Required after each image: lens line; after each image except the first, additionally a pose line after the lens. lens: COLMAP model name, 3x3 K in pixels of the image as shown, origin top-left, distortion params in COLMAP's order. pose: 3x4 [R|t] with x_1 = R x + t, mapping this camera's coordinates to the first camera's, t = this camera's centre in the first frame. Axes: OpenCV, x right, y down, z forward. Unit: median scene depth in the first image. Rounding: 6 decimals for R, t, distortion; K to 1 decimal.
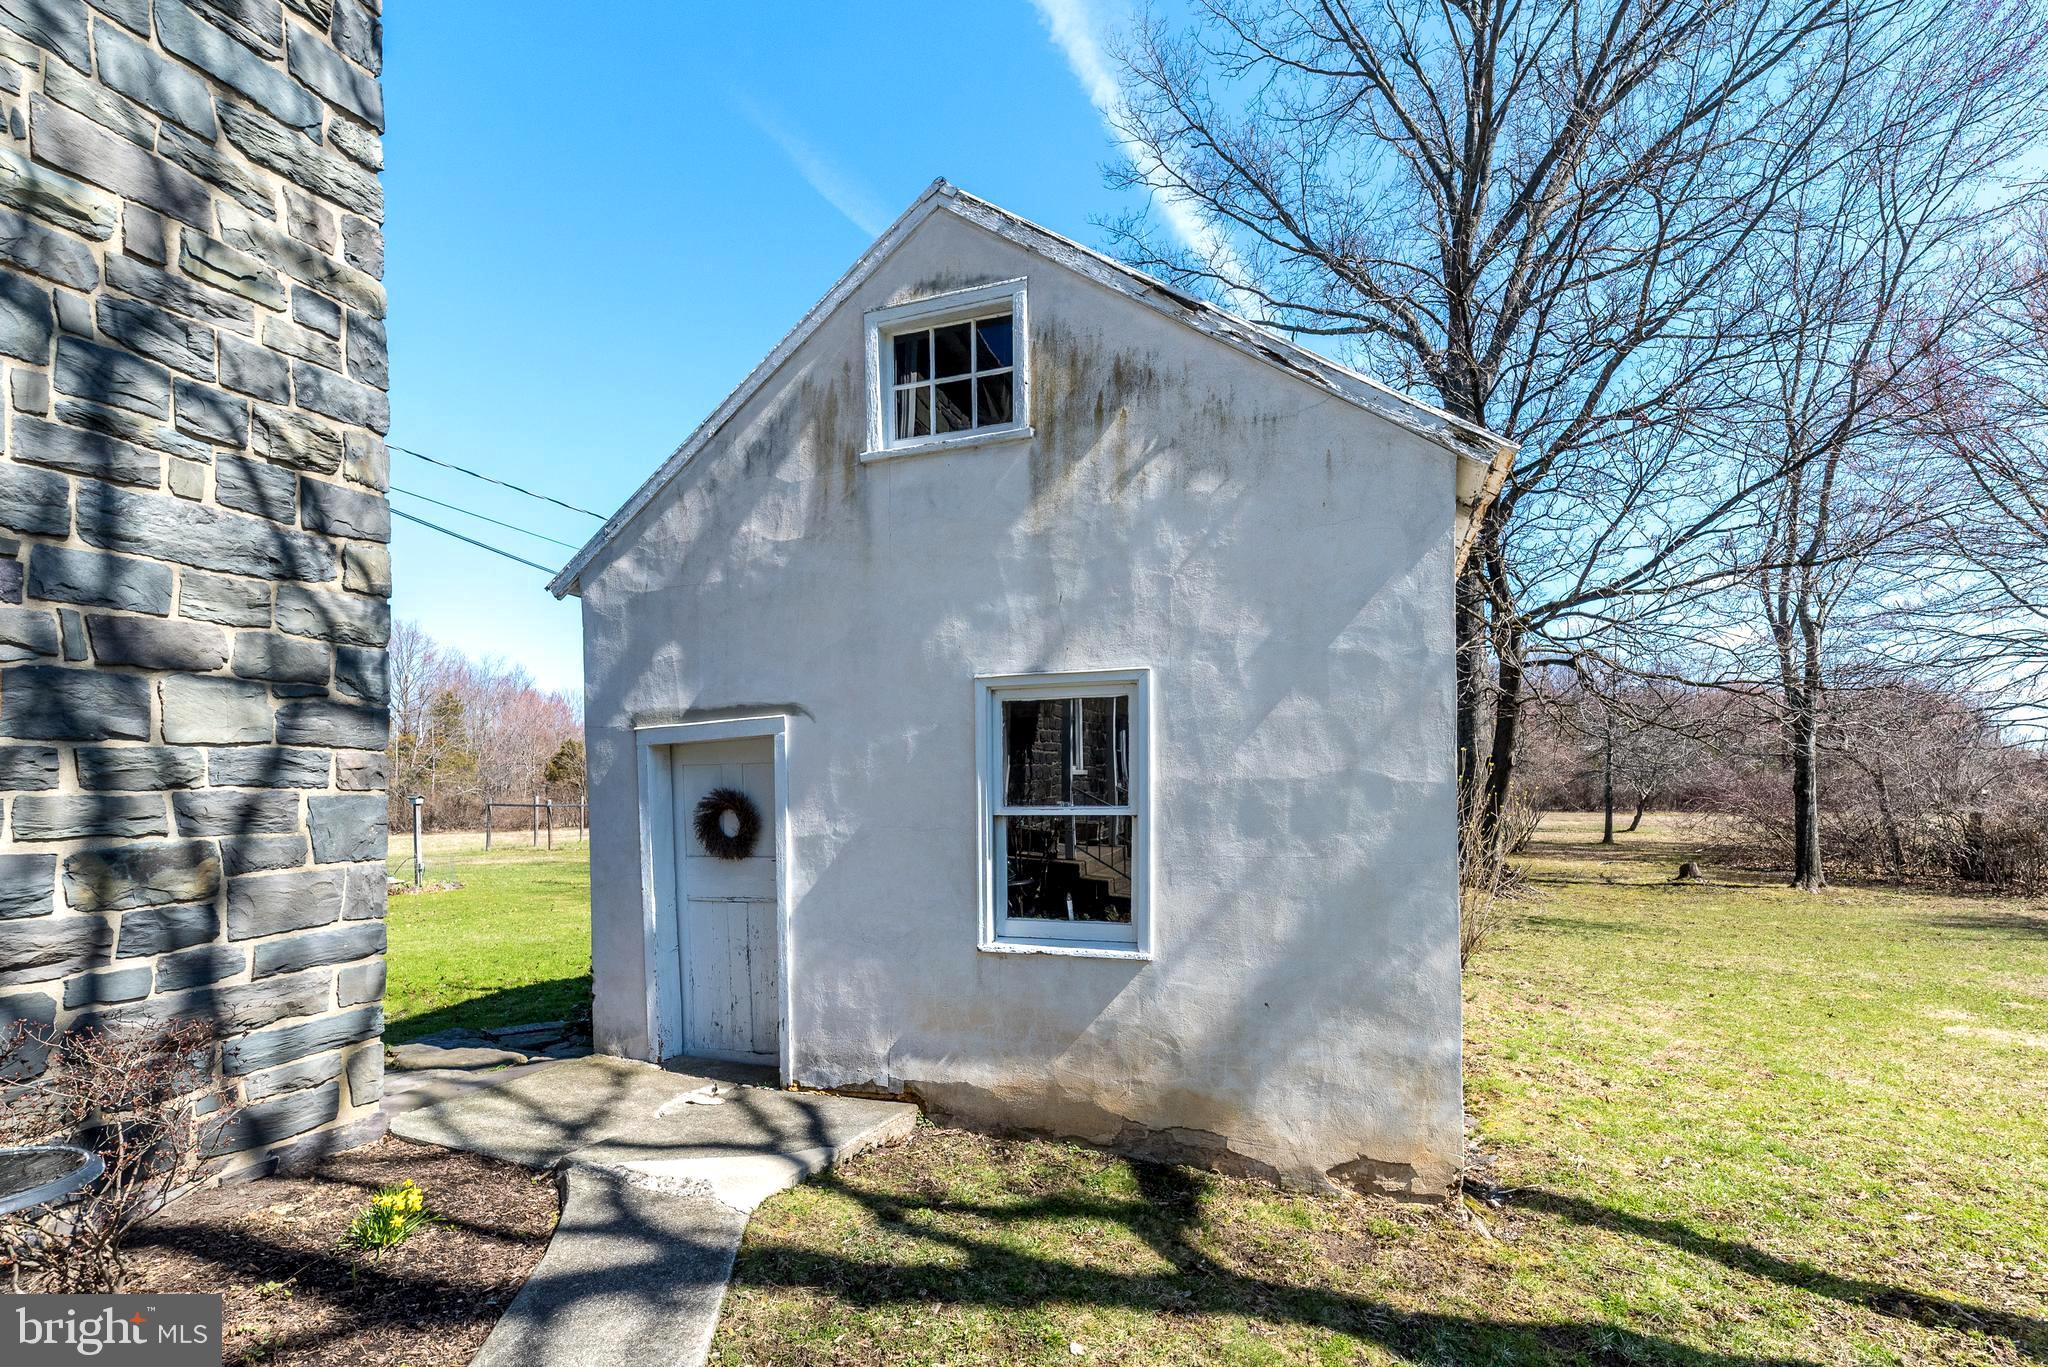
lens RADIAL K [[935.9, 0, 1032.2], [0, 935.9, 825.9], [0, 0, 1]] dist [0.011357, -0.000695]
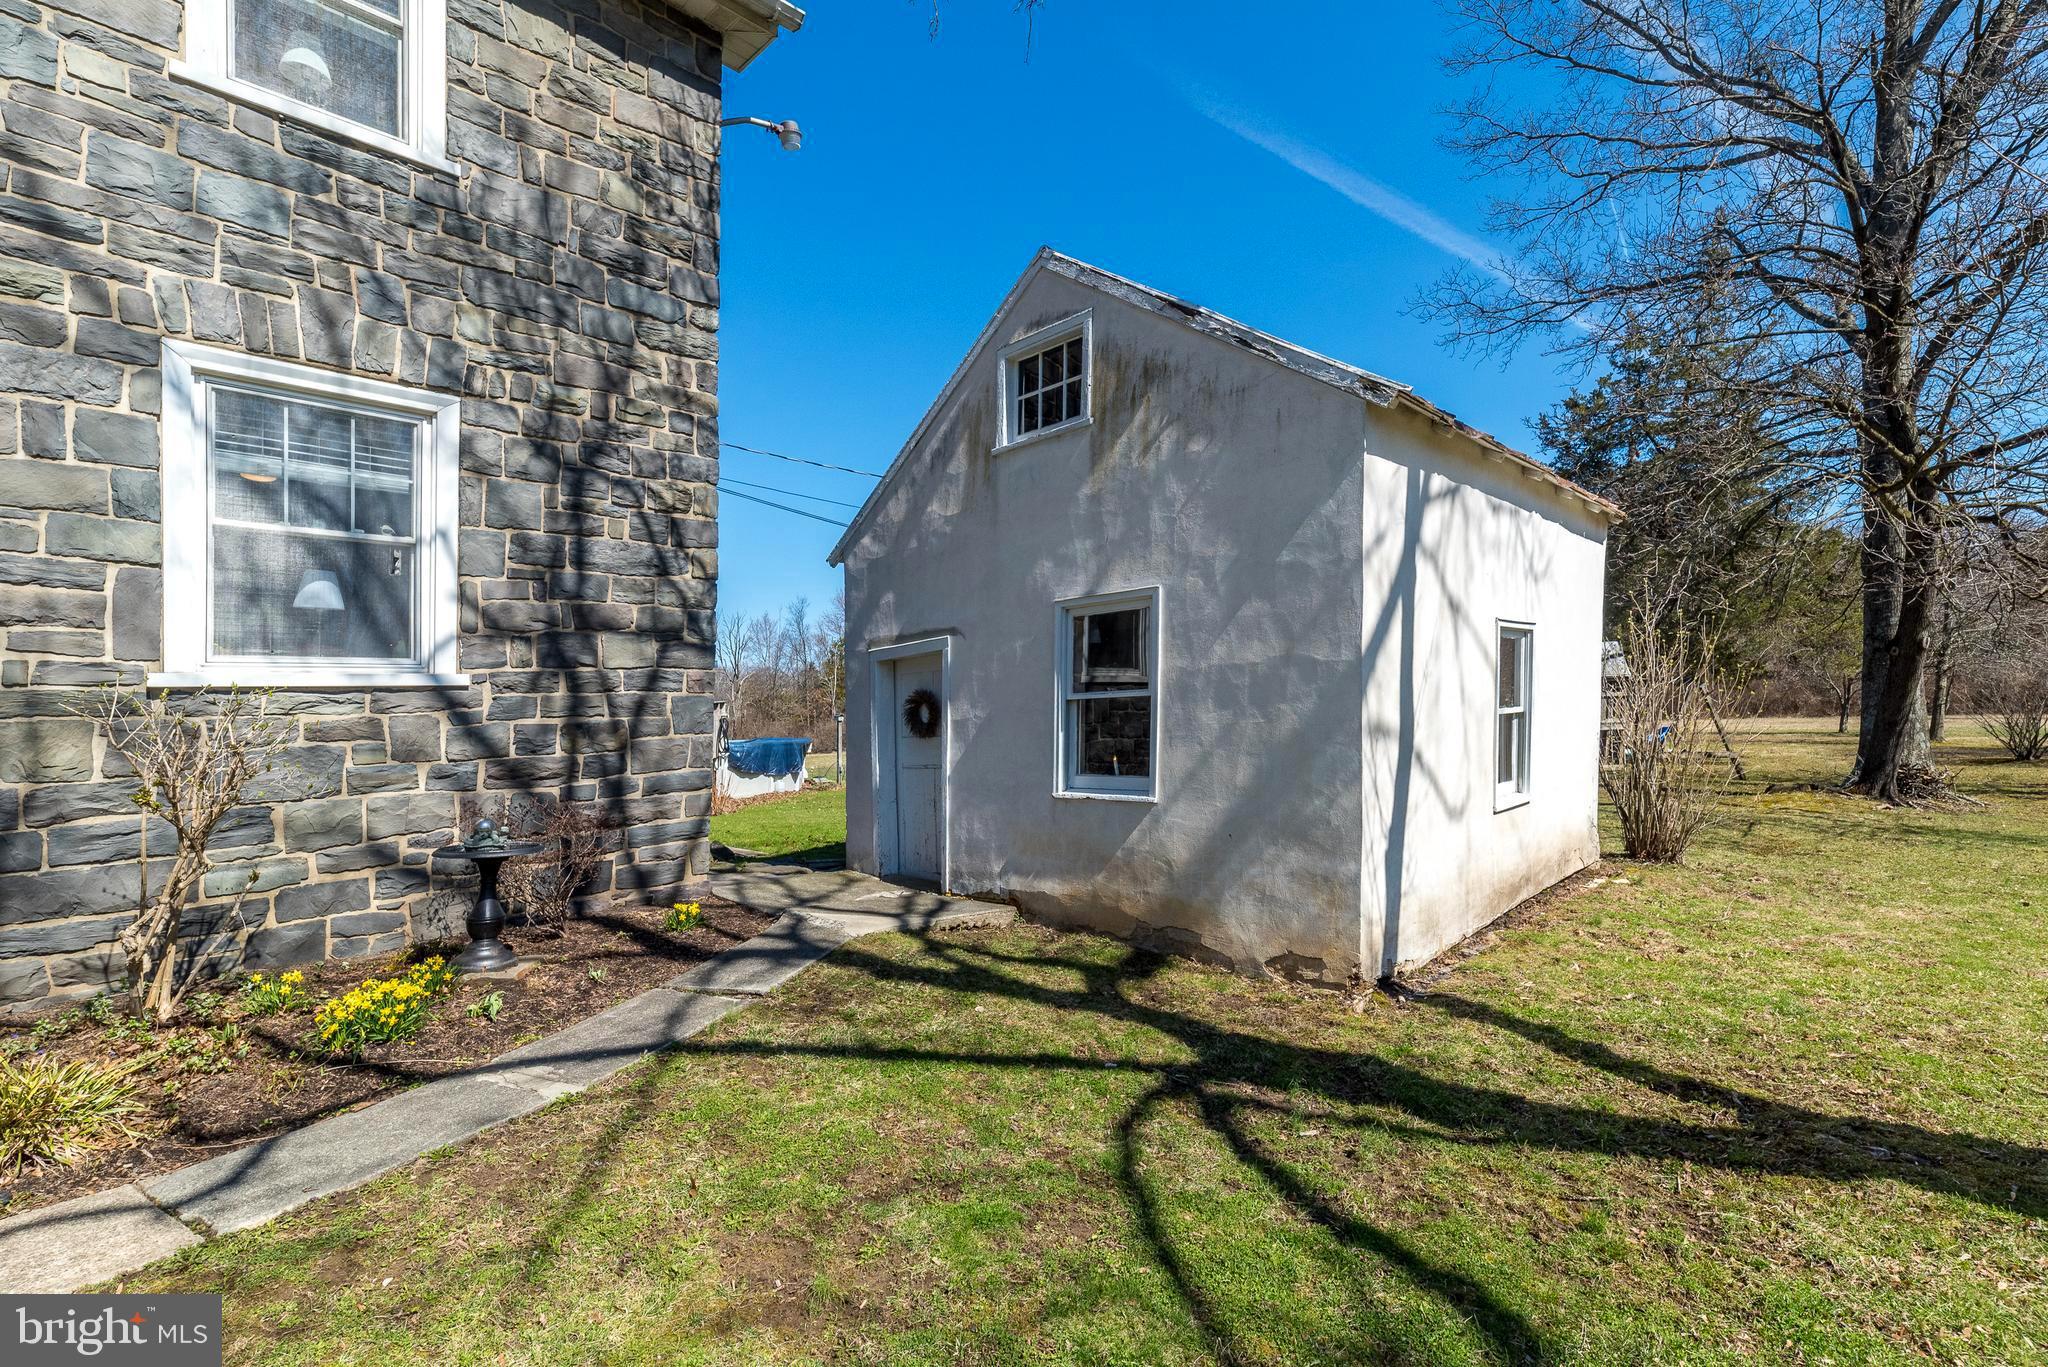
lens RADIAL K [[908.5, 0, 1023.0], [0, 908.5, 717.4], [0, 0, 1]] dist [0.007199, 0.000211]
pose [[0.915962, -0.018862, -0.400822, 0.499878], [0.007590, 0.999530, -0.029693, 0.061410], [0.401193, 0.024155, 0.915675, -0.286929]]
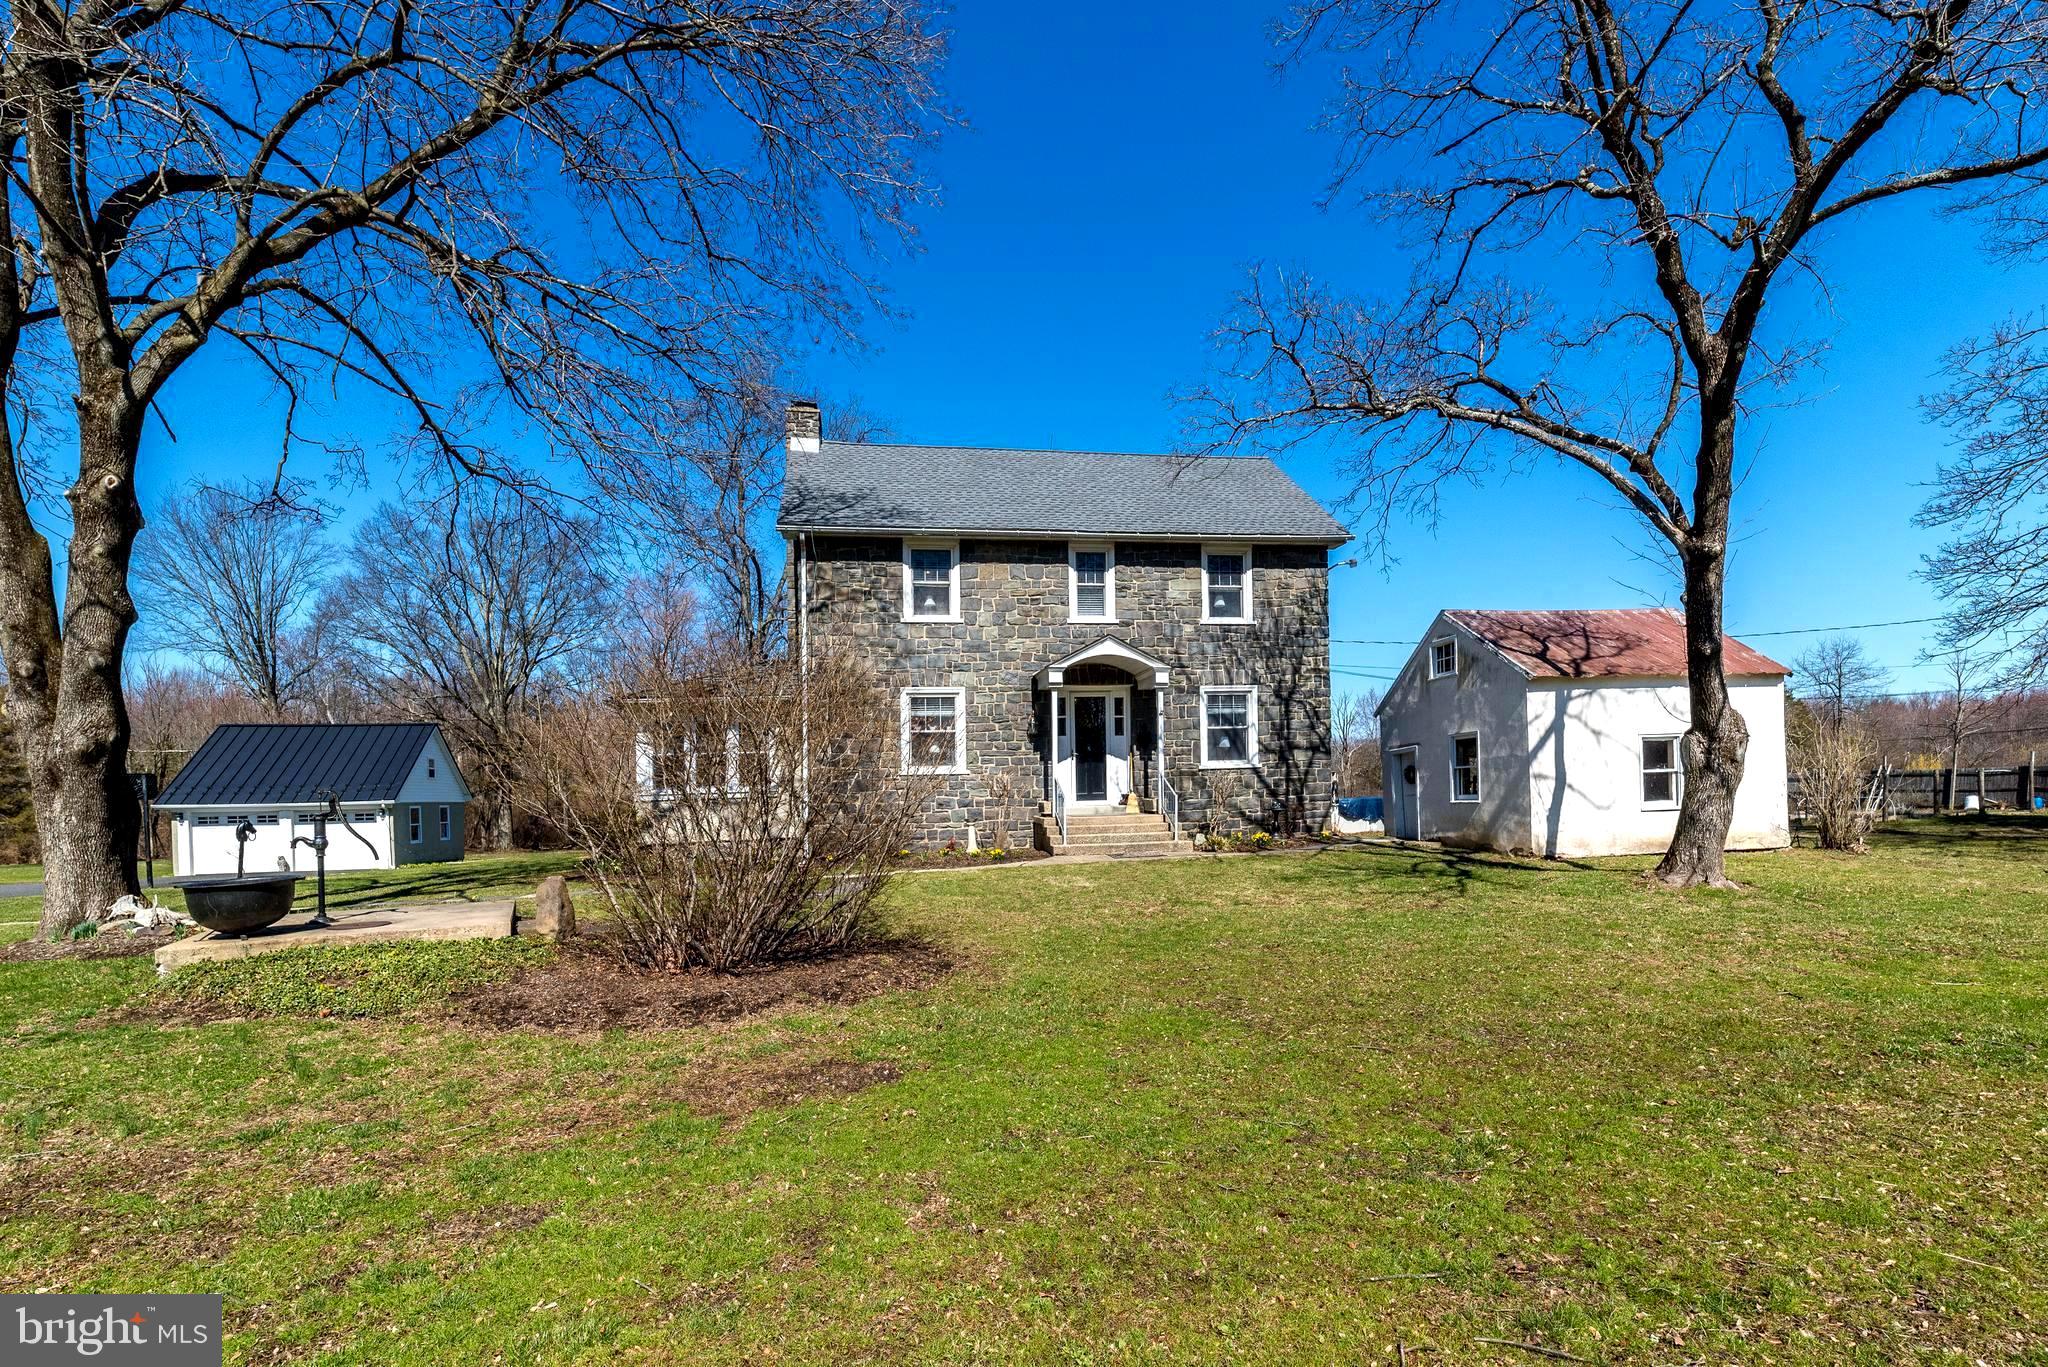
lens RADIAL K [[905.8, 0, 1045.7], [0, 905.8, 741.8], [0, 0, 1]] dist [0.002271, 0.000055]
pose [[0.504864, -0.065705, -0.860694, 2.777983], [-0.009475, 0.996617, -0.081639, 0.238568], [0.863147, 0.049371, 0.502534, -2.801566]]
